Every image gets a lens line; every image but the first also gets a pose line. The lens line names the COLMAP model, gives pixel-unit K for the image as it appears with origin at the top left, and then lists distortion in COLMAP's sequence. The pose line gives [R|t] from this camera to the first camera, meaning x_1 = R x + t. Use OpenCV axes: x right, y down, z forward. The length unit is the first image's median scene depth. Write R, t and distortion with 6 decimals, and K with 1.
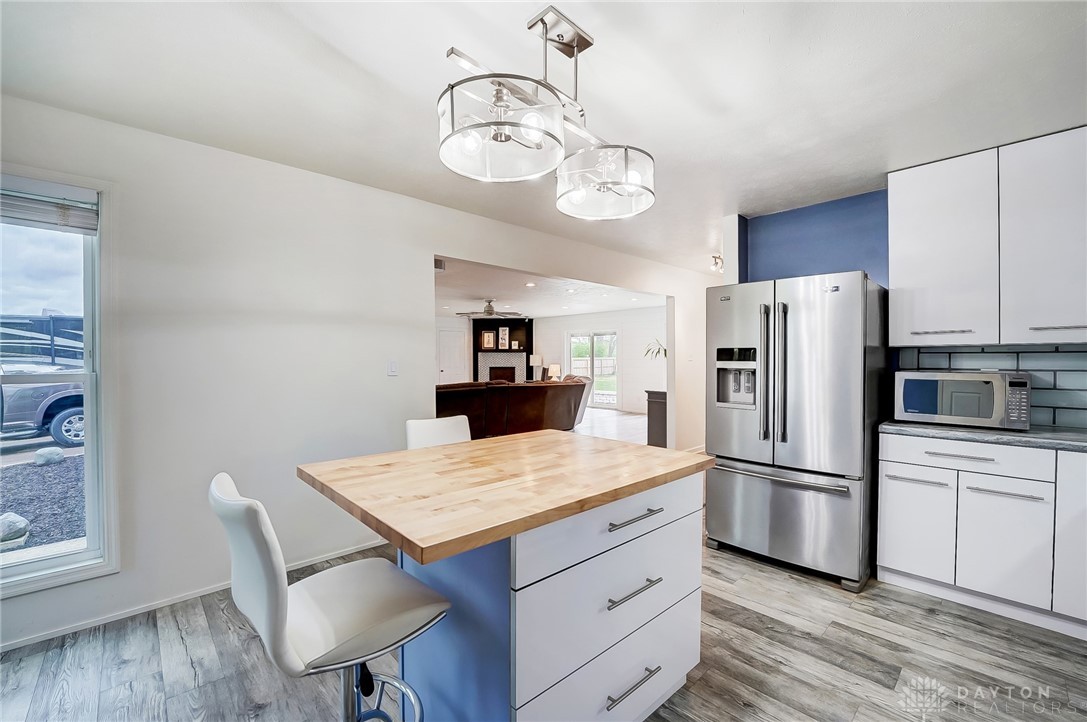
lens RADIAL K [[445.5, 0, 542.6], [0, 445.5, 359.3], [0, 0, 1]] dist [-0.019872, 0.001306]
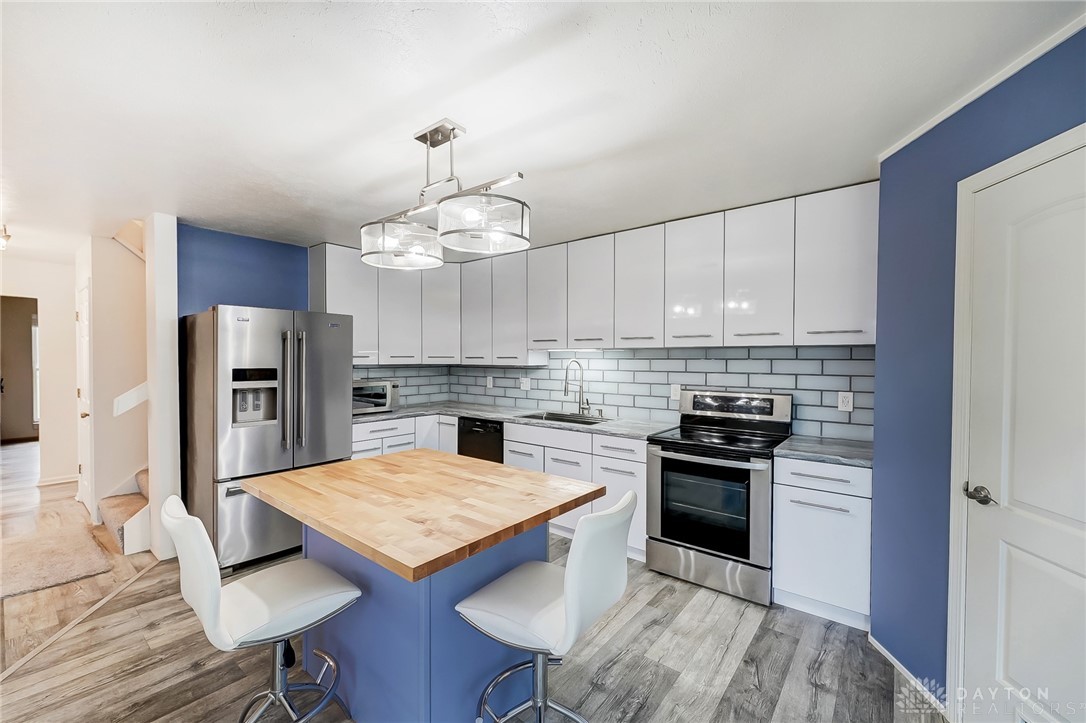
lens RADIAL K [[439.6, 0, 542.3], [0, 439.6, 365.7], [0, 0, 1]] dist [-0.000158, -0.000060]
pose [[-0.146209, -0.013189, 0.989166, -0.876470], [-0.001767, 0.999913, 0.013071, -0.059211], [-0.989252, 0.000164, -0.146220, 0.627200]]
